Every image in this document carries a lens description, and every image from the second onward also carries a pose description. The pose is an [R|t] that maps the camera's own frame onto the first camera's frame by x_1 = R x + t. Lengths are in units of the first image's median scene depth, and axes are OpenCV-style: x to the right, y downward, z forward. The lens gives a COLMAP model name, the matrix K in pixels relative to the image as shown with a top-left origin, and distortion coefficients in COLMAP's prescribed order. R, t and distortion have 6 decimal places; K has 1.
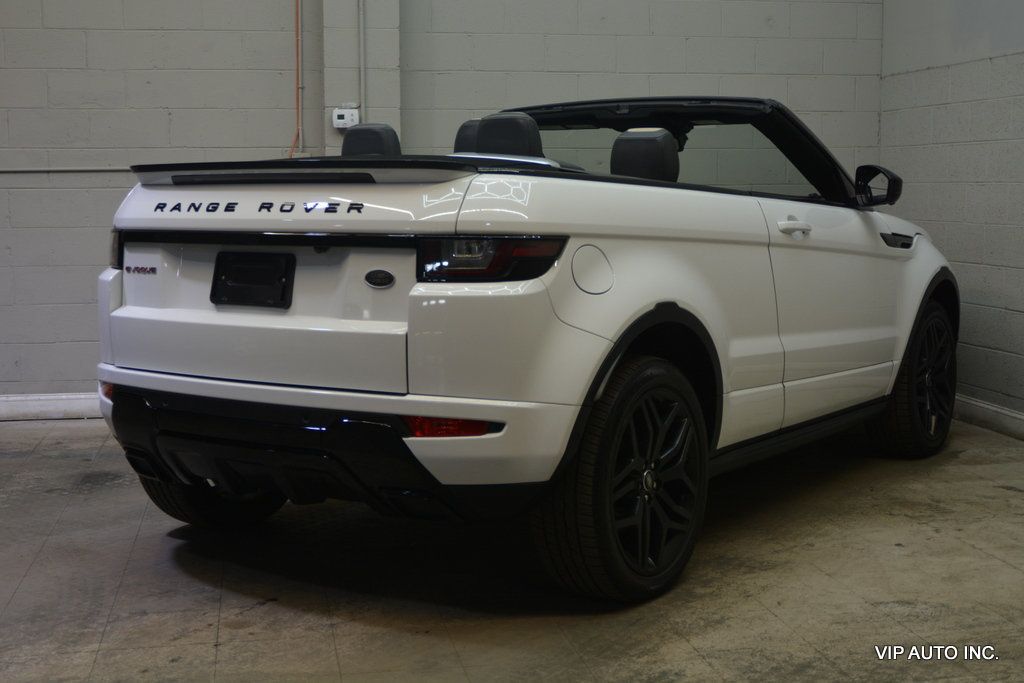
lens RADIAL K [[1486.0, 0, 512.0], [0, 1486.0, 341.5], [0, 0, 1]] dist [-0.039205, -0.036224]
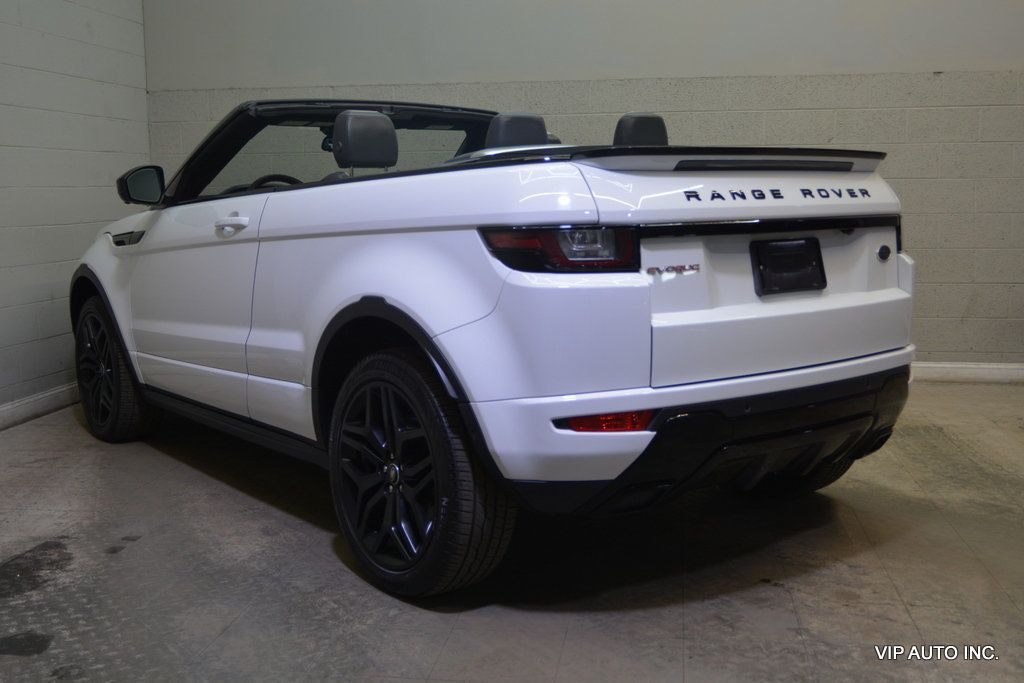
lens RADIAL K [[1145.1, 0, 512.0], [0, 1145.1, 341.5], [0, 0, 1]] dist [-0.014304, 0.016468]
pose [[0.285419, -0.123381, 0.950428, -0.947724], [0.108768, 0.989442, 0.095782, -0.083840], [-0.952211, 0.076038, 0.295826, 0.931766]]
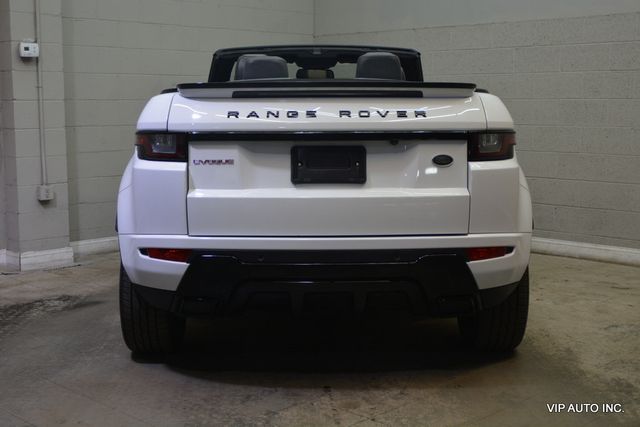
lens RADIAL K [[909.4, 0, 320.0], [0, 909.4, 213.5], [0, 0, 1]] dist [0.002630, -0.000300]
pose [[0.802785, -0.070352, 0.592104, -0.686623], [0.059805, 0.997508, 0.037435, -0.027878], [-0.593262, 0.005359, 0.804992, 0.296449]]
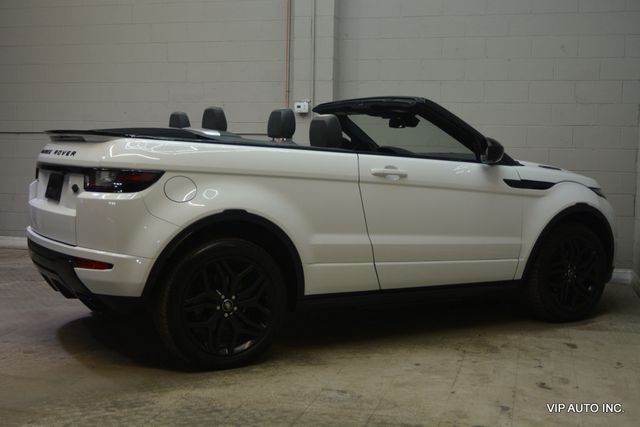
lens RADIAL K [[862.3, 0, 320.0], [0, 862.3, 213.5], [0, 0, 1]] dist [-0.013520, -0.021790]
pose [[0.893241, 0.056771, -0.445980, 0.677030], [-0.066995, 0.997727, -0.007177, -0.020672], [0.444559, 0.036289, 0.895014, 0.087401]]
